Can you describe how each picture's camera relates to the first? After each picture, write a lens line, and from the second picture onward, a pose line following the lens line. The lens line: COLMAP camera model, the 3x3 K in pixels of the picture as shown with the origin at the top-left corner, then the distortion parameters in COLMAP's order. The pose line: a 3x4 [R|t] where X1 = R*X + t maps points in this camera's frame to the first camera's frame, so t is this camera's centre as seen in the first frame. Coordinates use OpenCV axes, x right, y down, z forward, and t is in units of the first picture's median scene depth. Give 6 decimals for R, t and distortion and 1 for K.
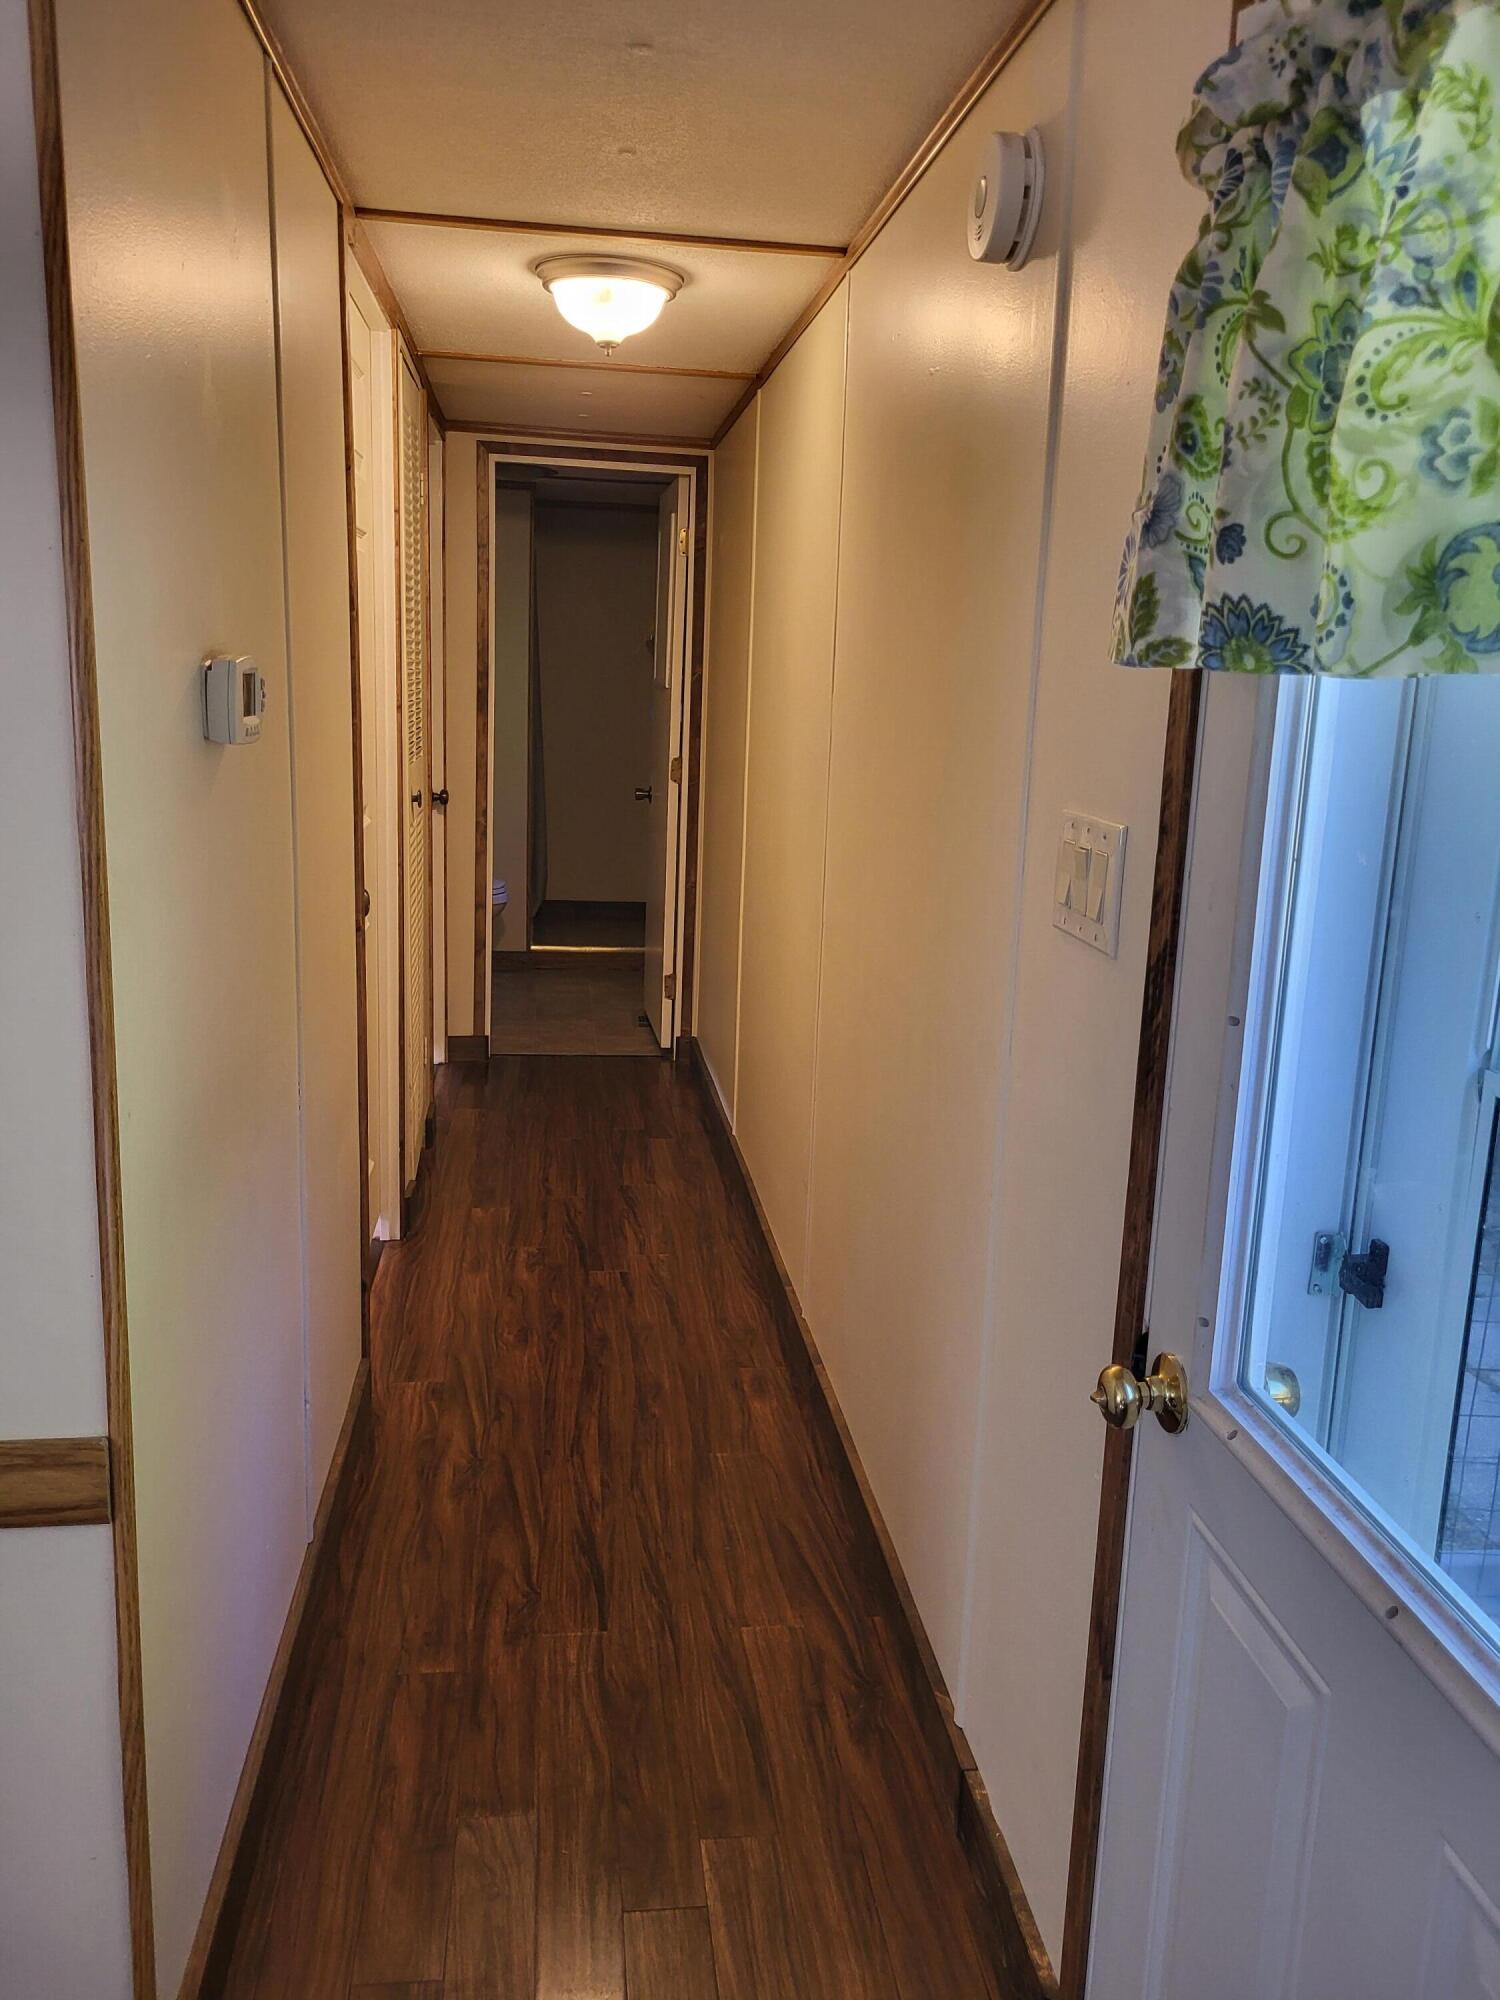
lens RADIAL K [[1520.6, 0, 747.6], [0, 1520.6, 1002.4], [0, 0, 1]] dist [0.014305, -0.000487]
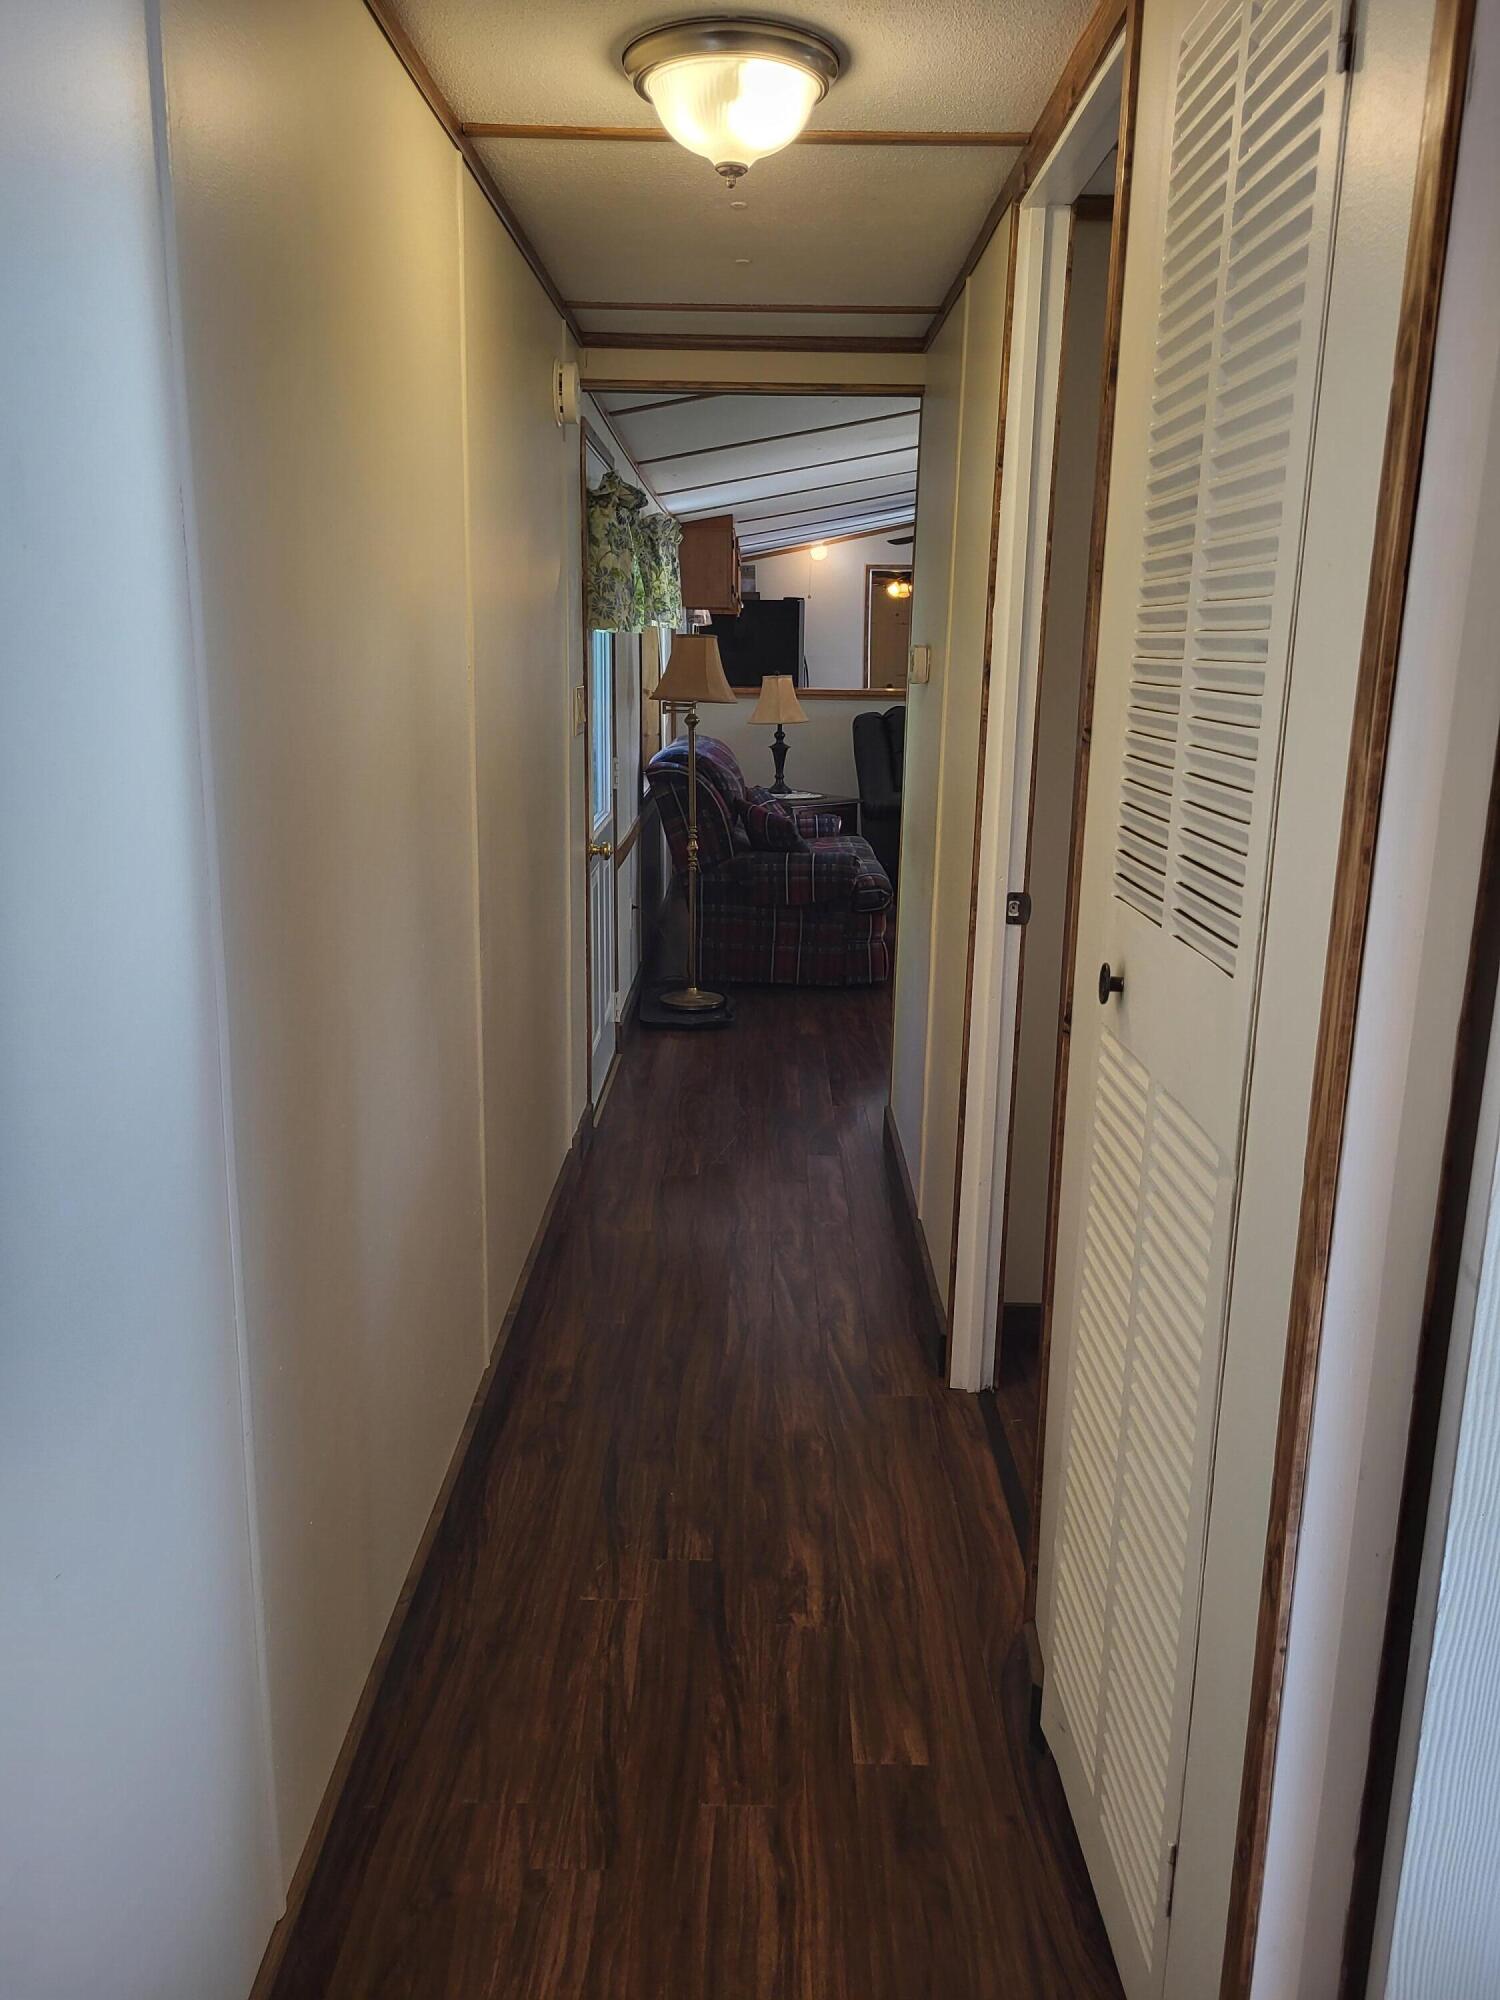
lens RADIAL K [[1520.6, 0, 753.2], [0, 1520.6, 999.3], [0, 0, 1]] dist [0.014305, -0.000487]
pose [[-0.989952, -0.084748, 0.113194, -0.180004], [-0.026855, 0.898612, 0.437921, -0.343703], [-0.138830, 0.430481, -0.891859, 1.514369]]
